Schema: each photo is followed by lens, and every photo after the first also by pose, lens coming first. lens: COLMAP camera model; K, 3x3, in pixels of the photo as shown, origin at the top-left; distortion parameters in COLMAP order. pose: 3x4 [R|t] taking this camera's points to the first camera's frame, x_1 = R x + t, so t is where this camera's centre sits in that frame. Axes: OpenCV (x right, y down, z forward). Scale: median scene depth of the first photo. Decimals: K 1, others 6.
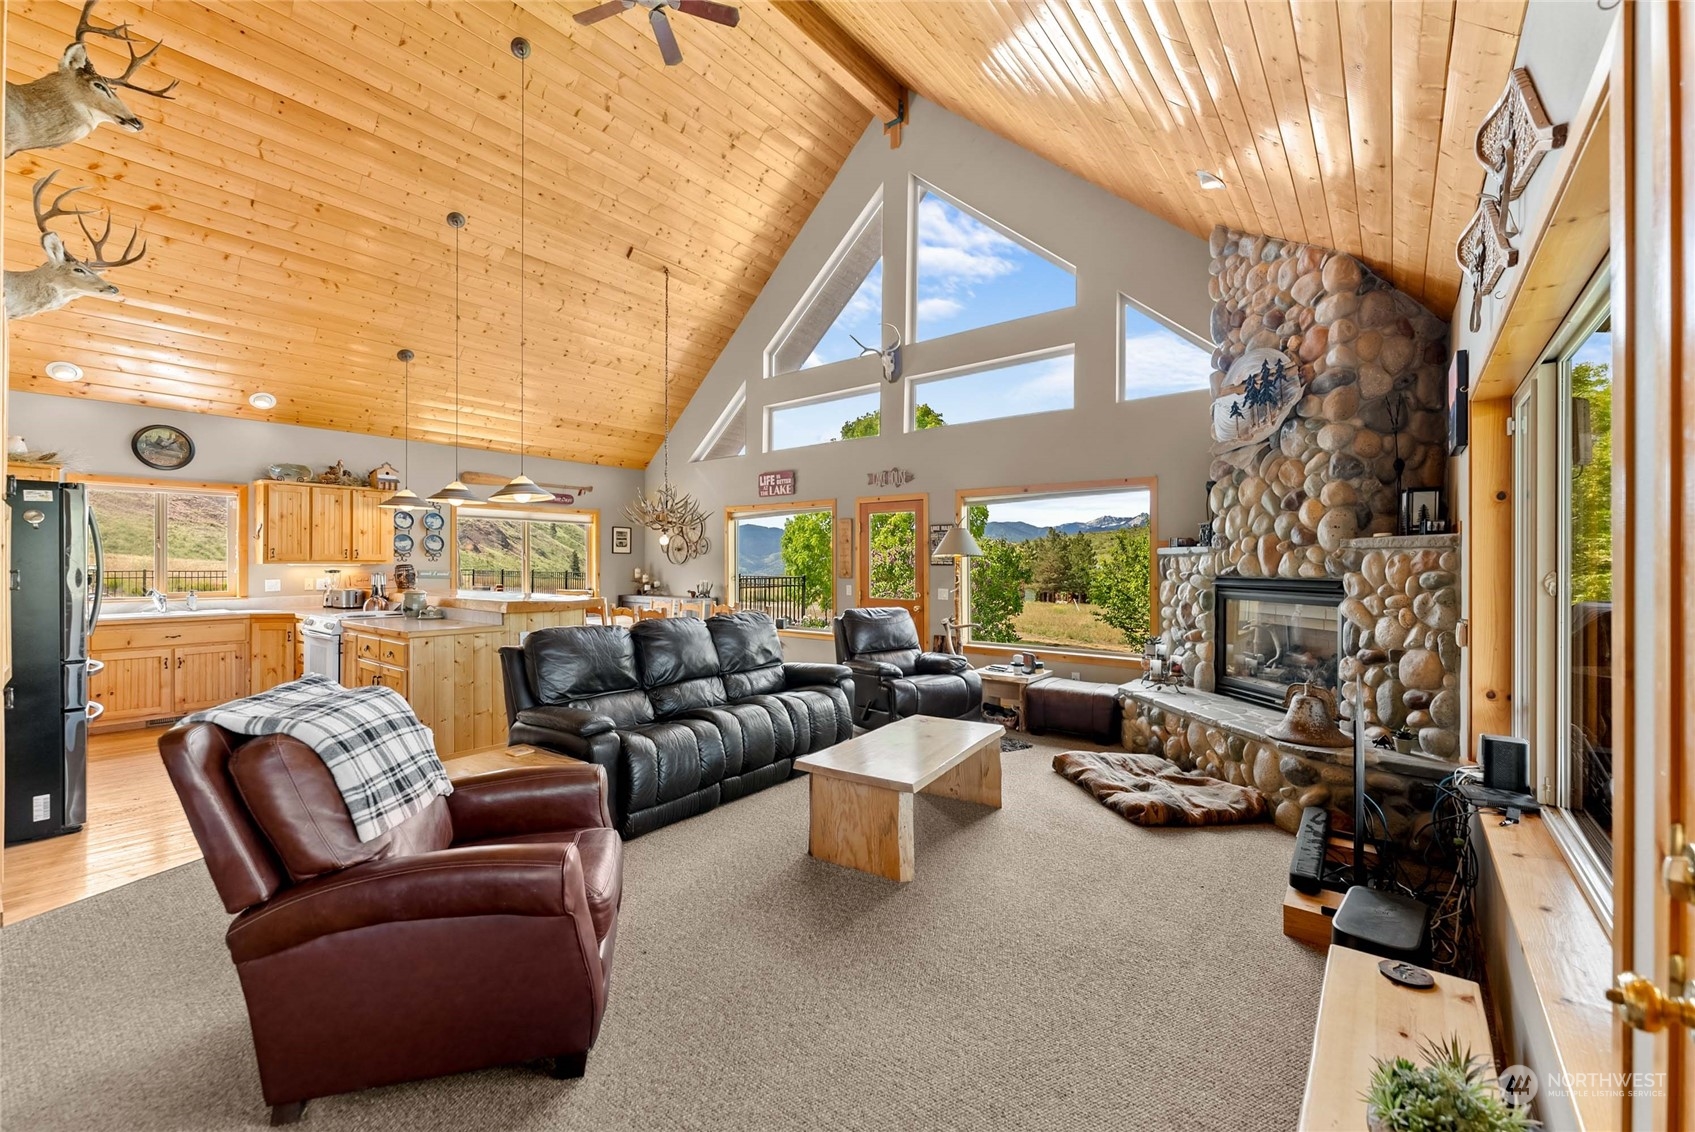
lens RADIAL K [[698.4, 0, 857.8], [0, 698.4, 563.6], [0, 0, 1]] dist [0.002473, 0.000942]
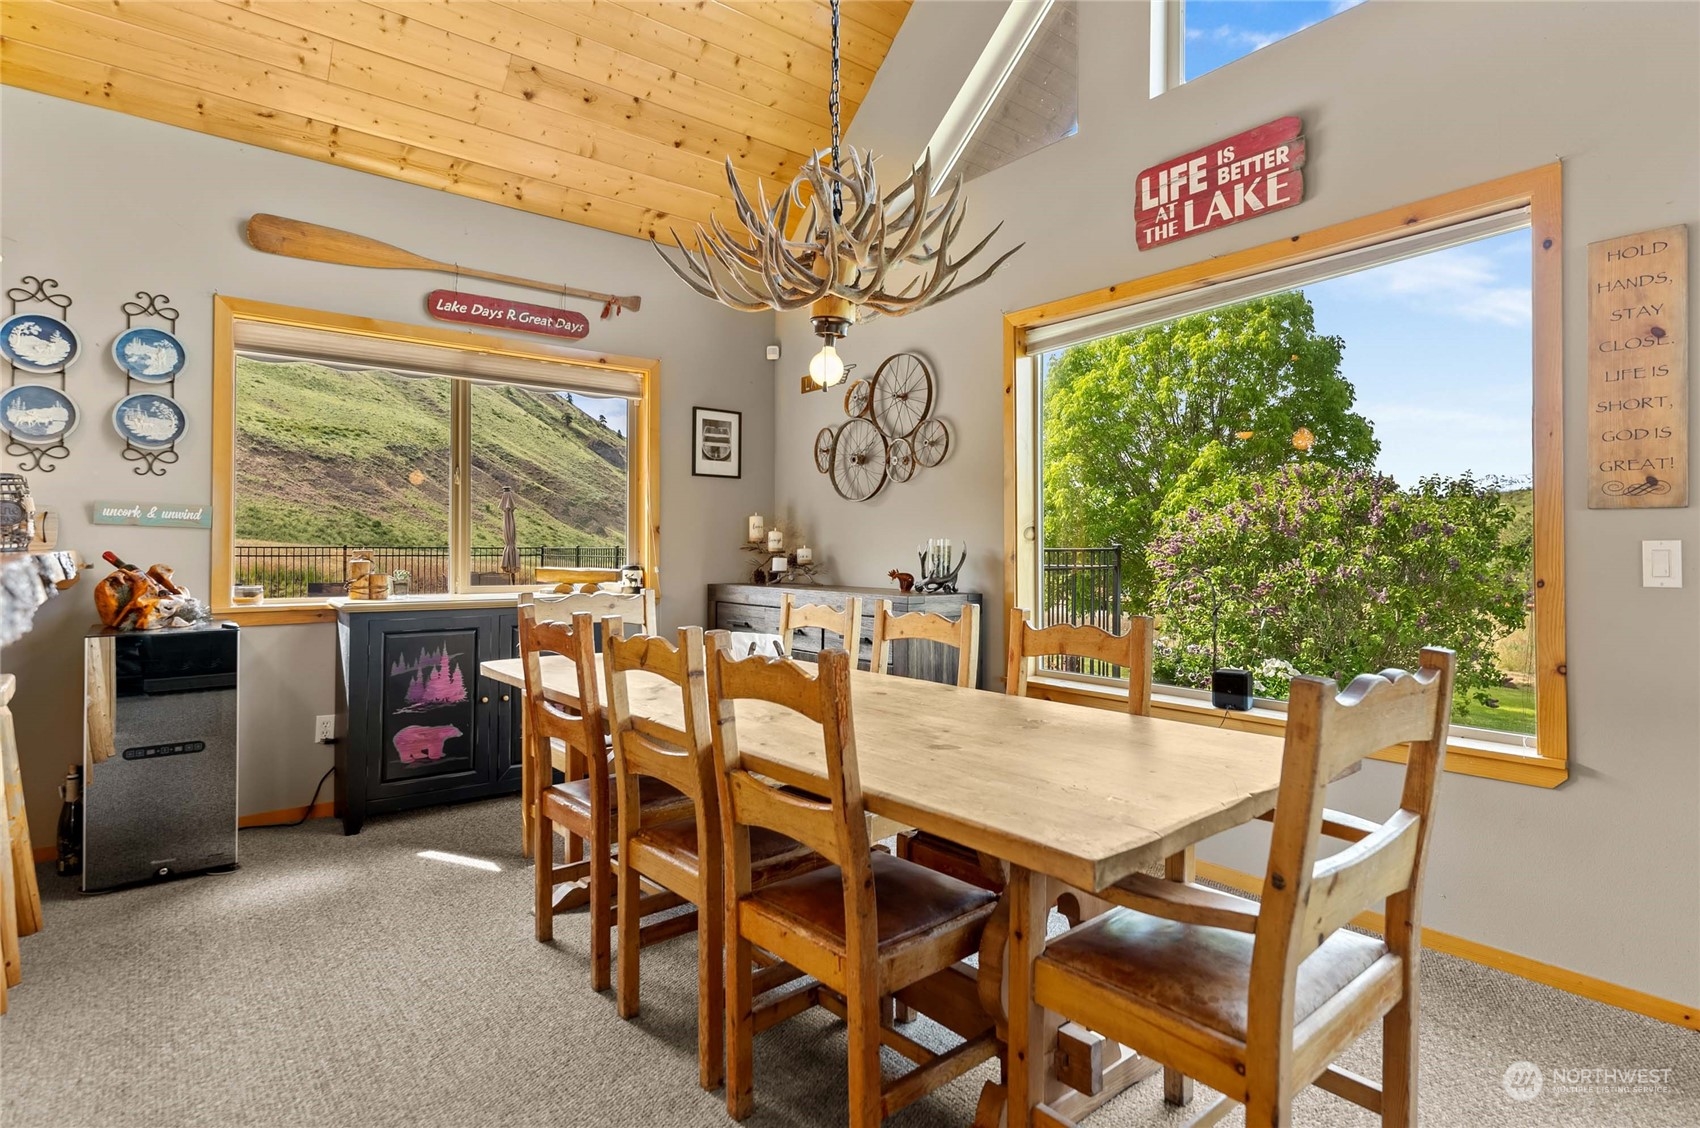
lens RADIAL K [[878.4, 0, 869.6], [0, 878.4, 540.8], [0, 0, 1]] dist [0.006830, 0.000475]
pose [[0.978108, -0.003749, -0.208064, -0.260488], [0.001616, 0.999944, -0.010422, 0.044628], [0.208092, 0.009857, 0.978060, 0.917173]]
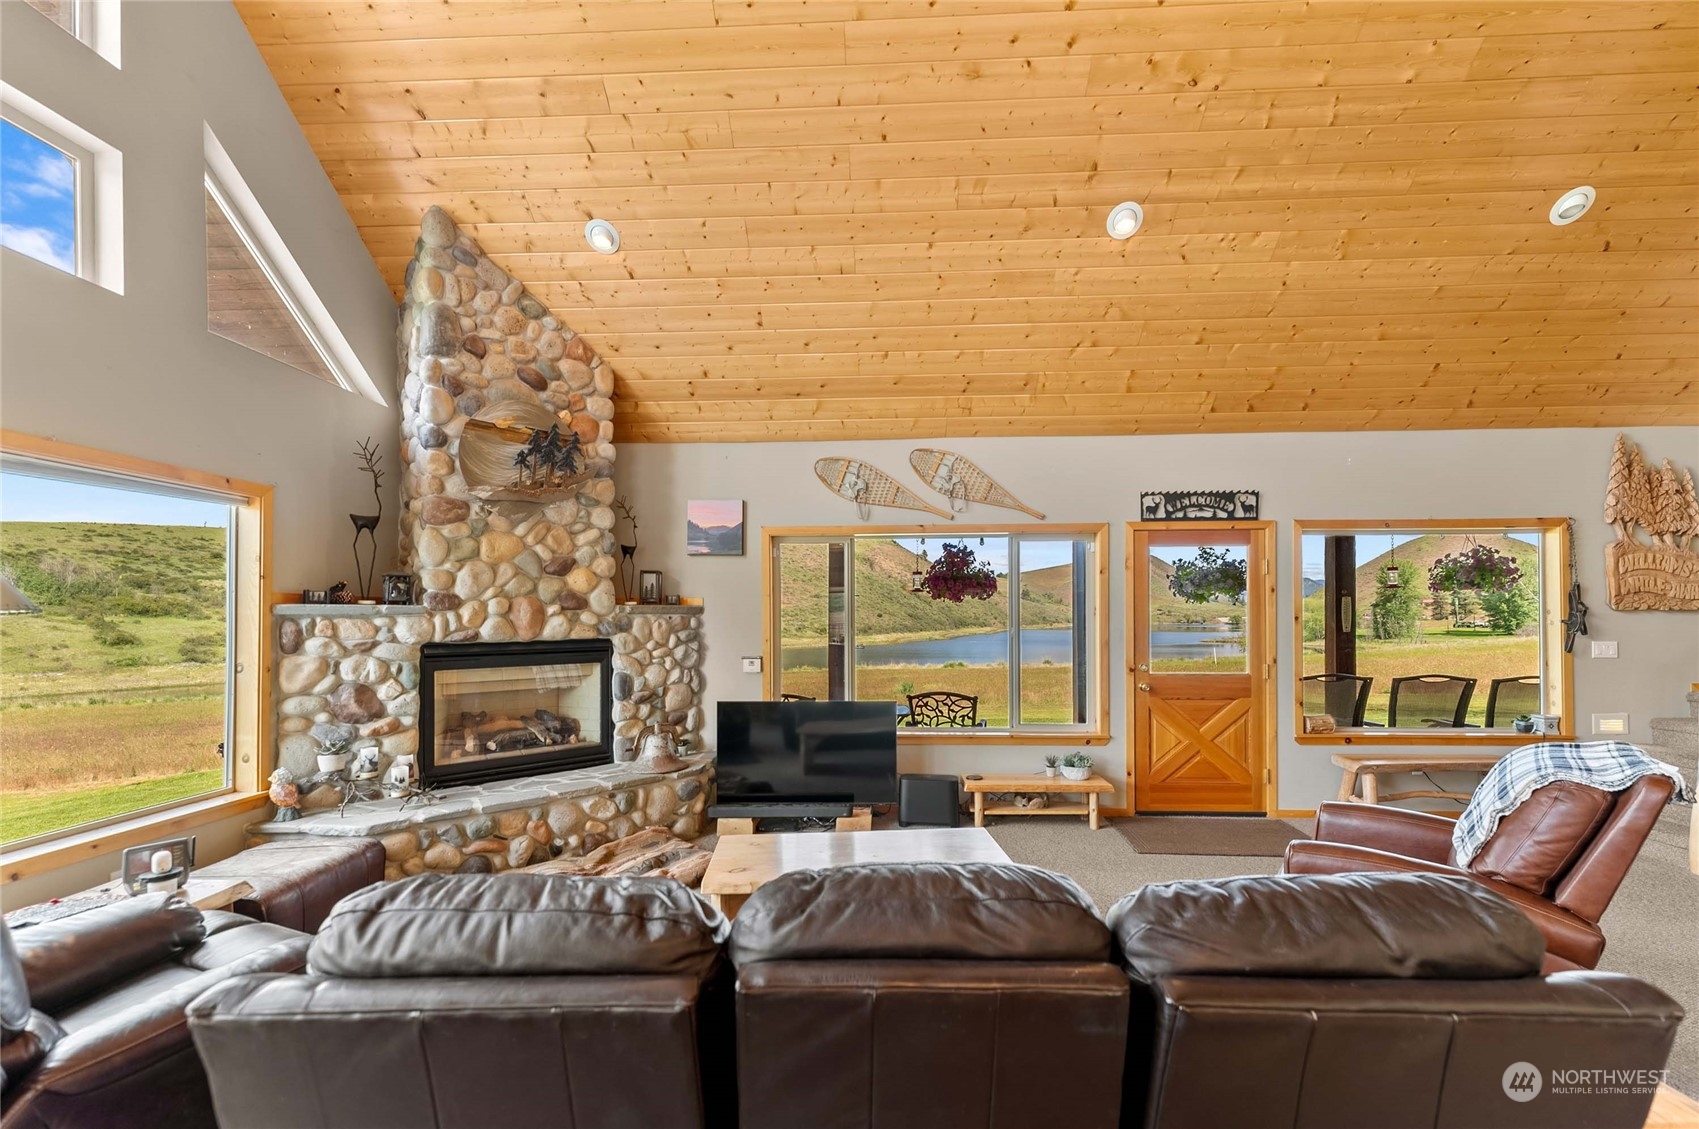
lens RADIAL K [[714.1, 0, 873.8], [0, 714.1, 609.8], [0, 0, 1]] dist [0.007035, -0.001259]
pose [[-0.587499, 0.006101, 0.809202, -0.388141], [-0.000064, 0.999971, -0.007586, -0.012562], [-0.809225, -0.004508, -0.587481, 0.936865]]
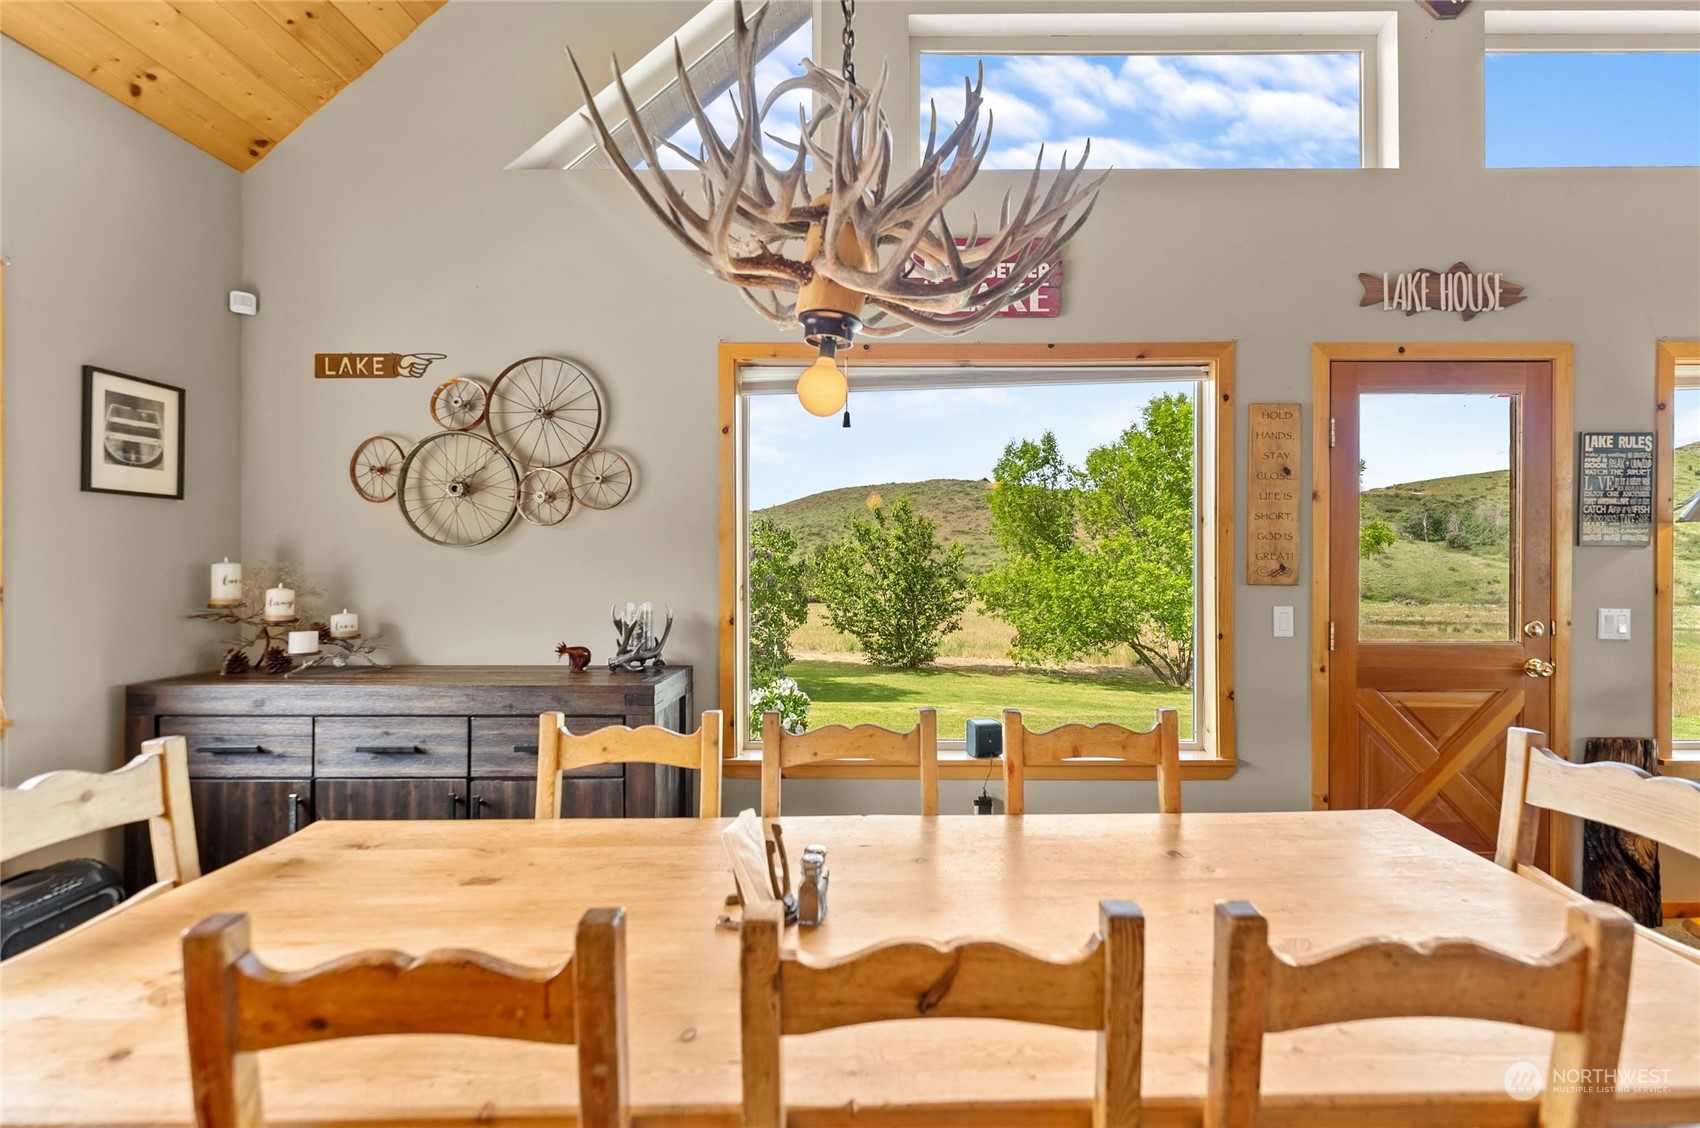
lens RADIAL K [[714.5, 0, 870.5], [0, 714.5, 557.4], [0, 0, 1]] dist [0.007035, -0.001259]
pose [[0.782811, -0.000318, 0.622260, -0.505103], [0.002225, 0.999995, -0.002288, 0.010717], [-0.622256, 0.003176, 0.782807, 1.148232]]
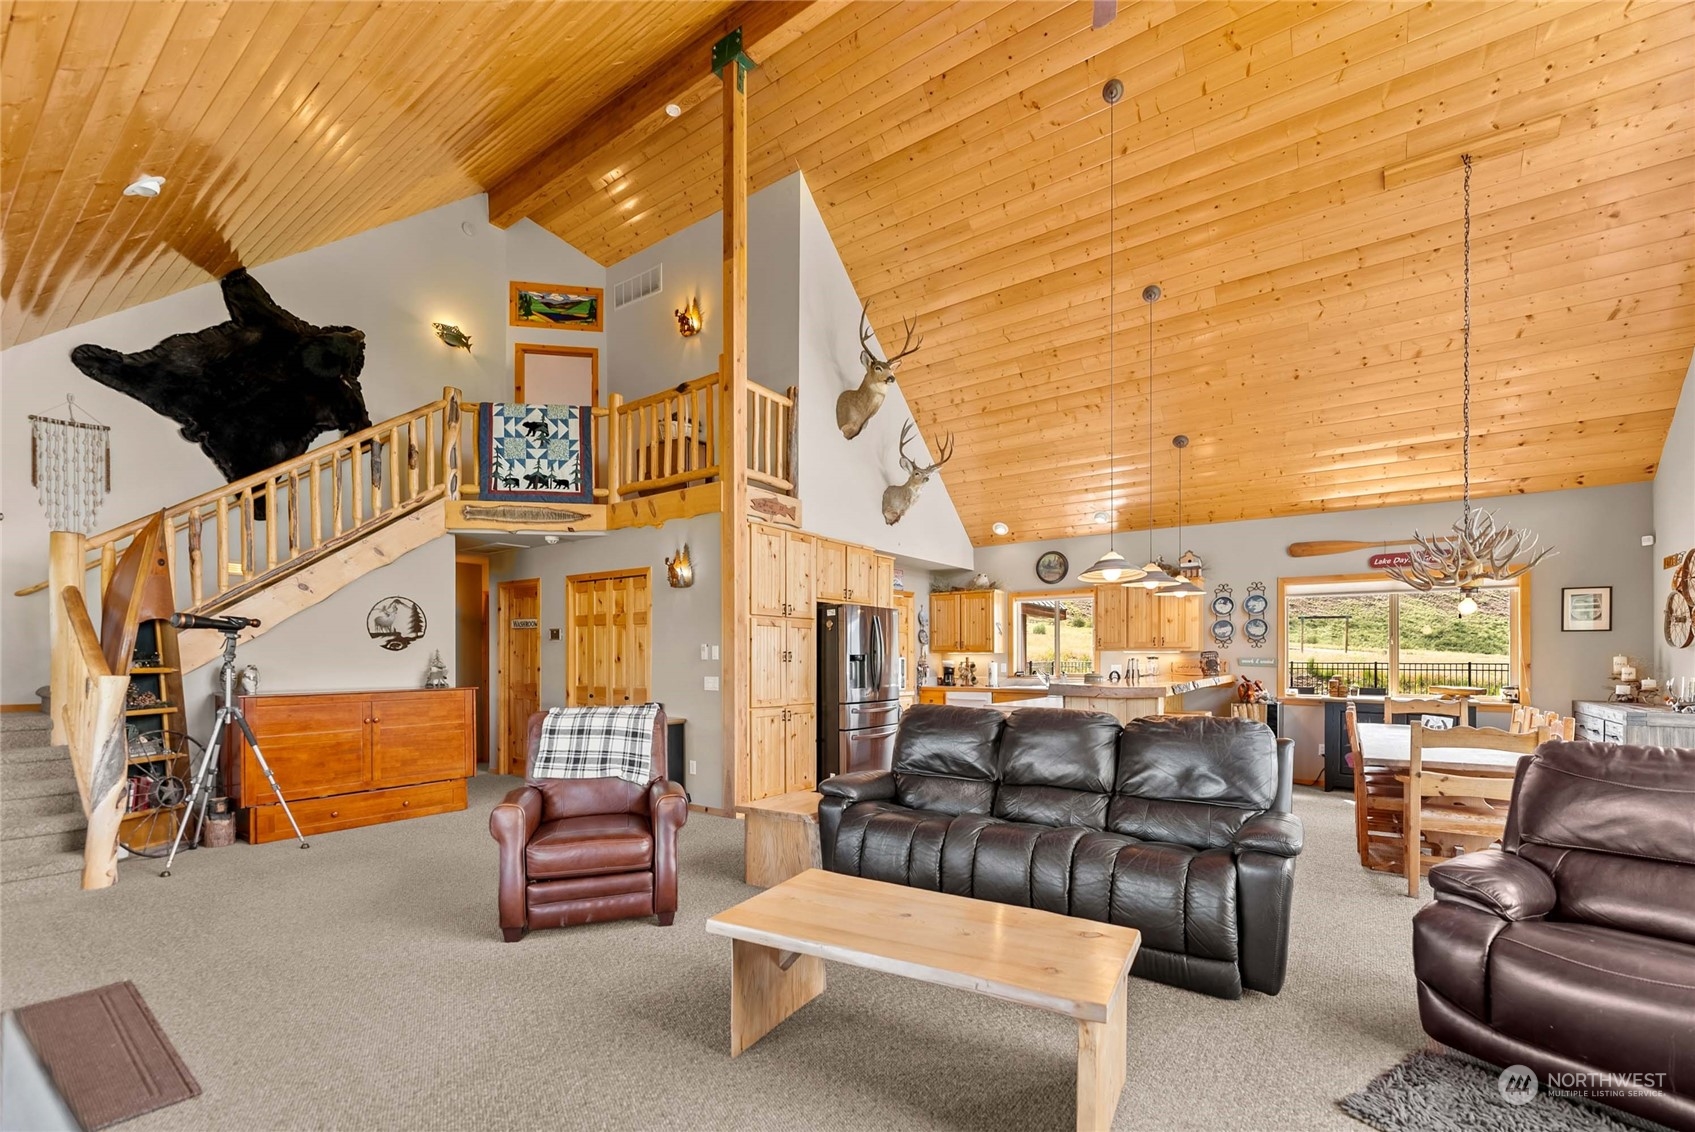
lens RADIAL K [[698.4, 0, 843.9], [0, 698.4, 654.3], [0, 0, 1]] dist [0.002473, 0.000942]
pose [[0.023871, -0.005270, -0.999701, 0.414086], [-0.000729, 0.999986, -0.005289, 0.014713], [0.999715, 0.000855, 0.023867, 0.601414]]
